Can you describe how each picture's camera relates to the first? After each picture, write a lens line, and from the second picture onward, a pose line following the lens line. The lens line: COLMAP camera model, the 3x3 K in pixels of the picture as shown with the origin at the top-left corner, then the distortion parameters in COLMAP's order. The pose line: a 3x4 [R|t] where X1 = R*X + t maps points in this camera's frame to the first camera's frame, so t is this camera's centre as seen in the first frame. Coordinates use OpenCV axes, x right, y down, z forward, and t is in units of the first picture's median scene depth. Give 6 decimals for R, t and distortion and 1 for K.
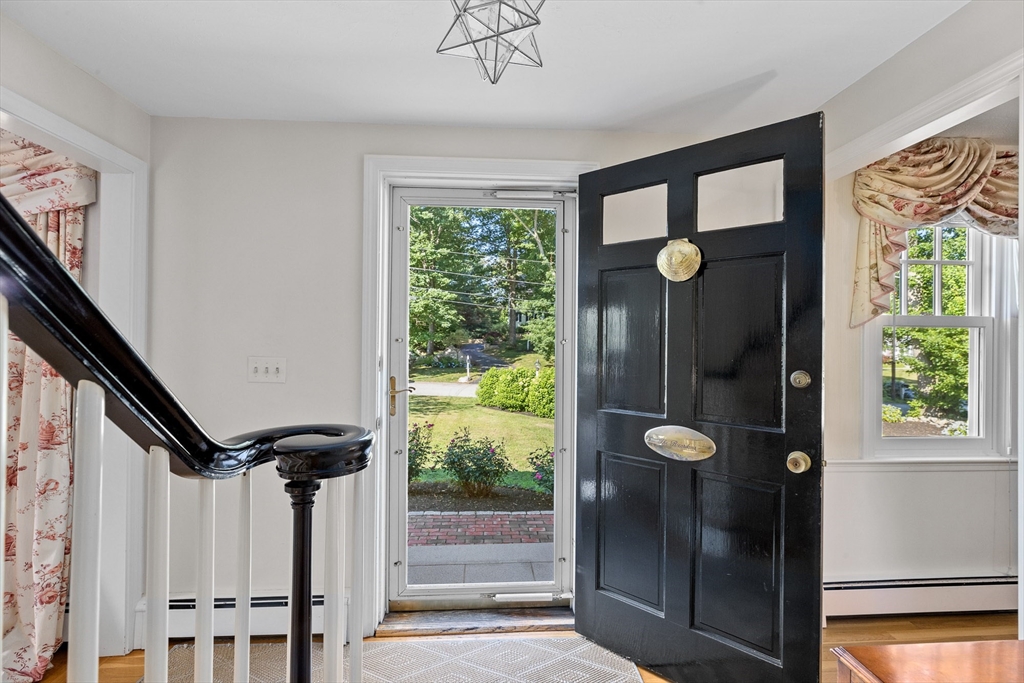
lens RADIAL K [[464.1, 0, 509.4], [0, 464.1, 339.7], [0, 0, 1]] dist [-0.006063, 0.002863]
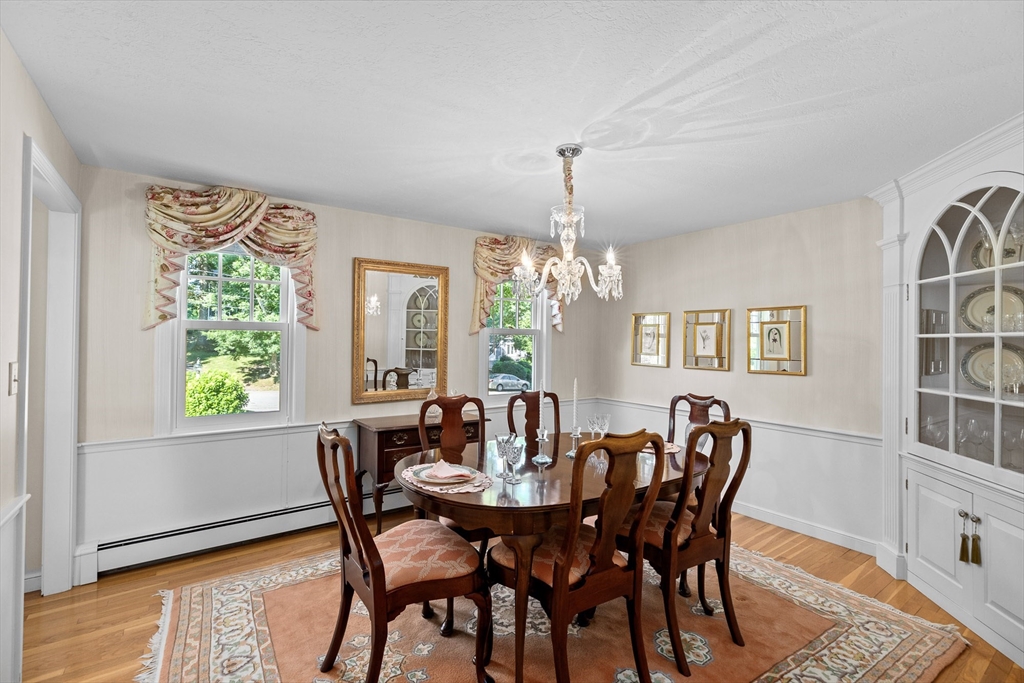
lens RADIAL K [[464.1, 0, 511.6], [0, 464.1, 338.2], [0, 0, 1]] dist [-0.006063, 0.002863]
pose [[0.844210, -0.003010, 0.536004, 0.955425], [0.002321, 0.999995, 0.001961, -0.004684], [-0.536008, -0.000411, 0.844213, -0.581761]]
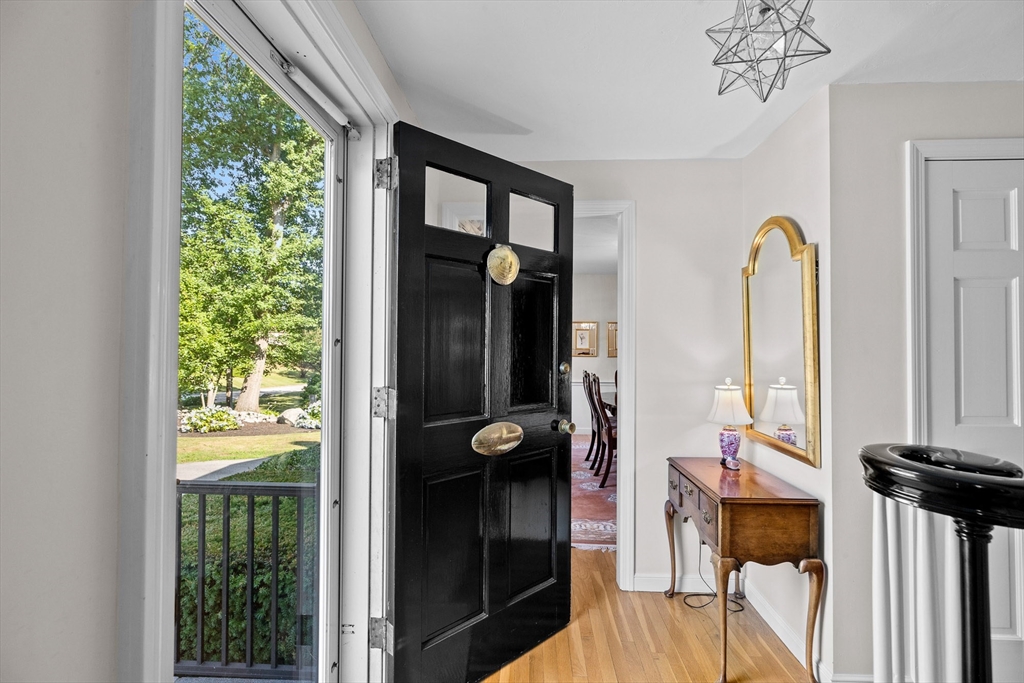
lens RADIAL K [[464.1, 0, 513.5], [0, 464.1, 339.0], [0, 0, 1]] dist [-0.006063, 0.002863]
pose [[0.095696, -0.001978, 0.995409, -0.084869], [-0.001342, 0.999997, 0.002116, -0.000643], [-0.995410, -0.001538, 0.095693, 0.108692]]
